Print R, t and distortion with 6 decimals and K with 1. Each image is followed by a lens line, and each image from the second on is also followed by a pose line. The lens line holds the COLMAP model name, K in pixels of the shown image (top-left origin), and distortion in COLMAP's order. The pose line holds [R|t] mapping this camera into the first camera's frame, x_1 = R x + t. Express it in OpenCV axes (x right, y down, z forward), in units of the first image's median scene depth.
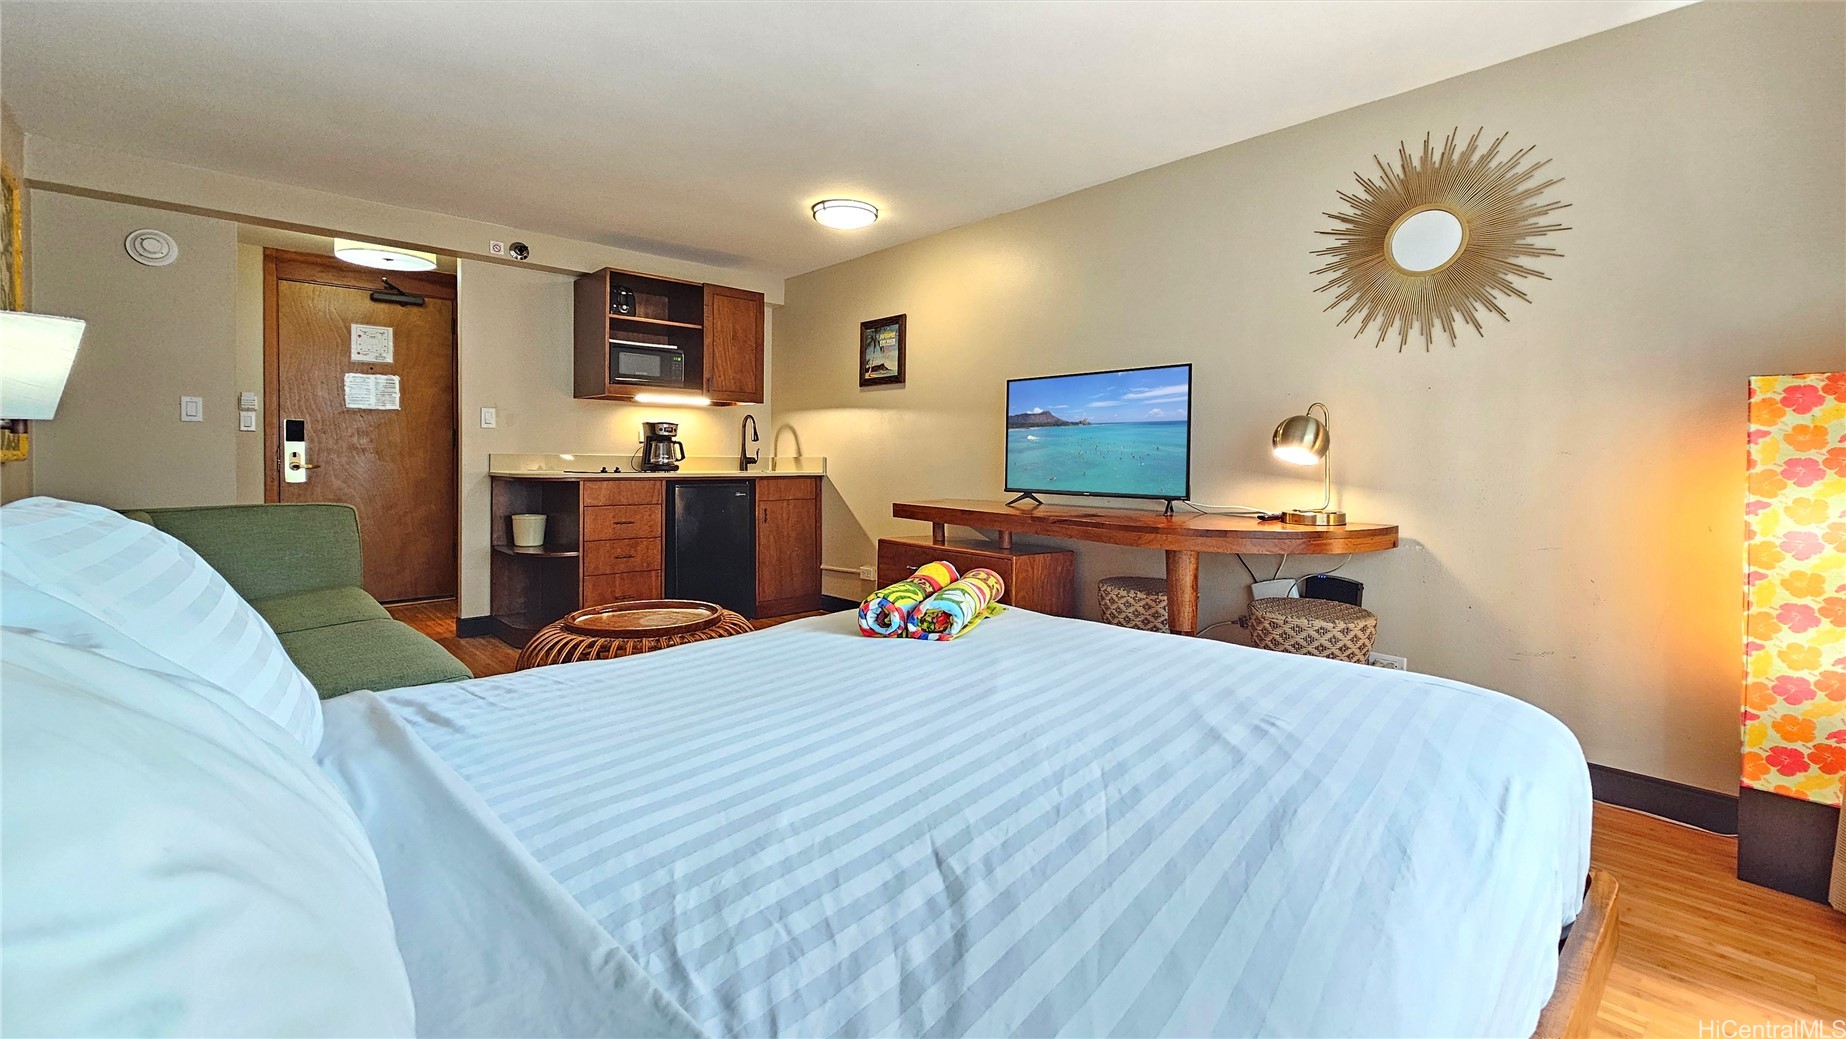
lens RADIAL K [[784.8, 0, 983.0], [0, 784.8, 470.6], [0, 0, 1]] dist [0.001053, -0.000008]
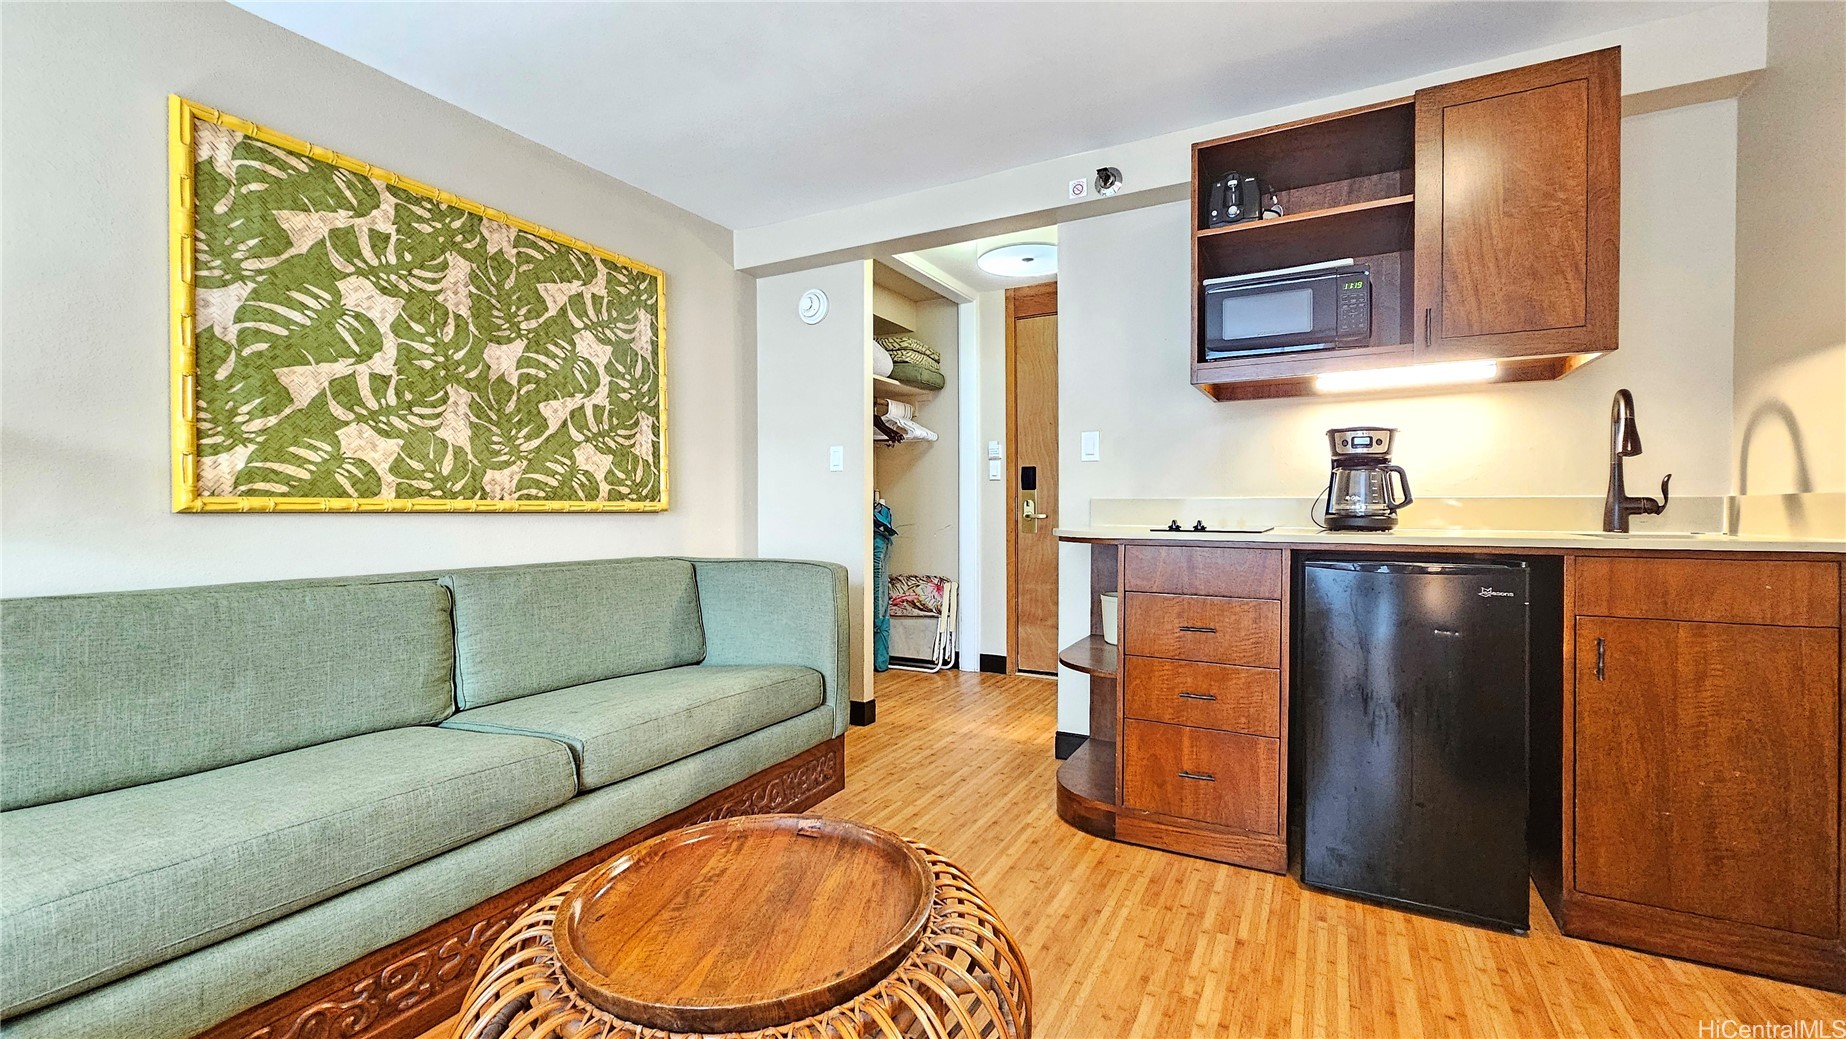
lens RADIAL K [[779.5, 0, 923.0], [0, 779.5, 519.5], [0, 0, 1]] dist [-0.001588, -0.000280]
pose [[0.260725, 0.007064, -0.965387, -0.013990], [-0.008953, 0.999948, 0.004899, -0.005328], [0.965372, 0.007366, 0.260775, 0.609995]]
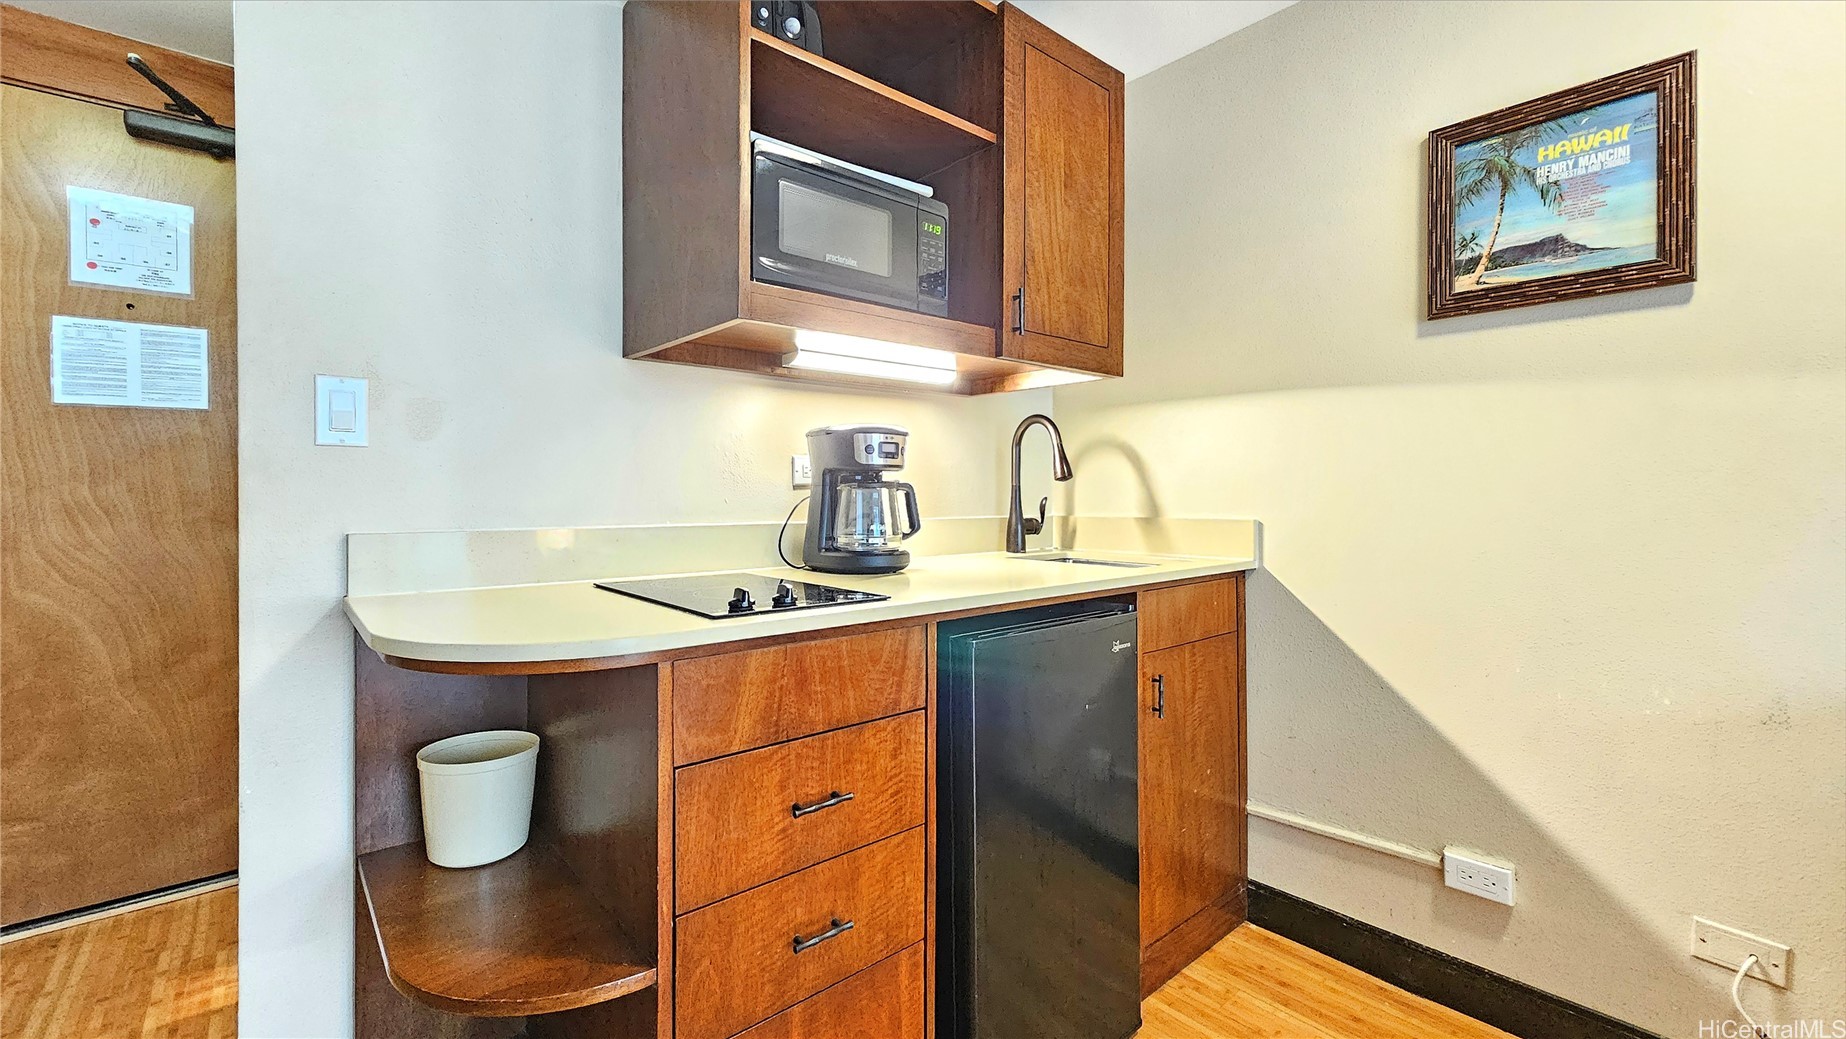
lens RADIAL K [[759.6, 0, 931.5], [0, 759.6, 493.0], [0, 0, 1]] dist [-0.000644, -0.000051]
pose [[0.996711, -0.007042, -0.080731, -0.349576], [0.006288, 0.999934, -0.009589, -0.029670], [0.080793, 0.009050, 0.996690, 0.659505]]
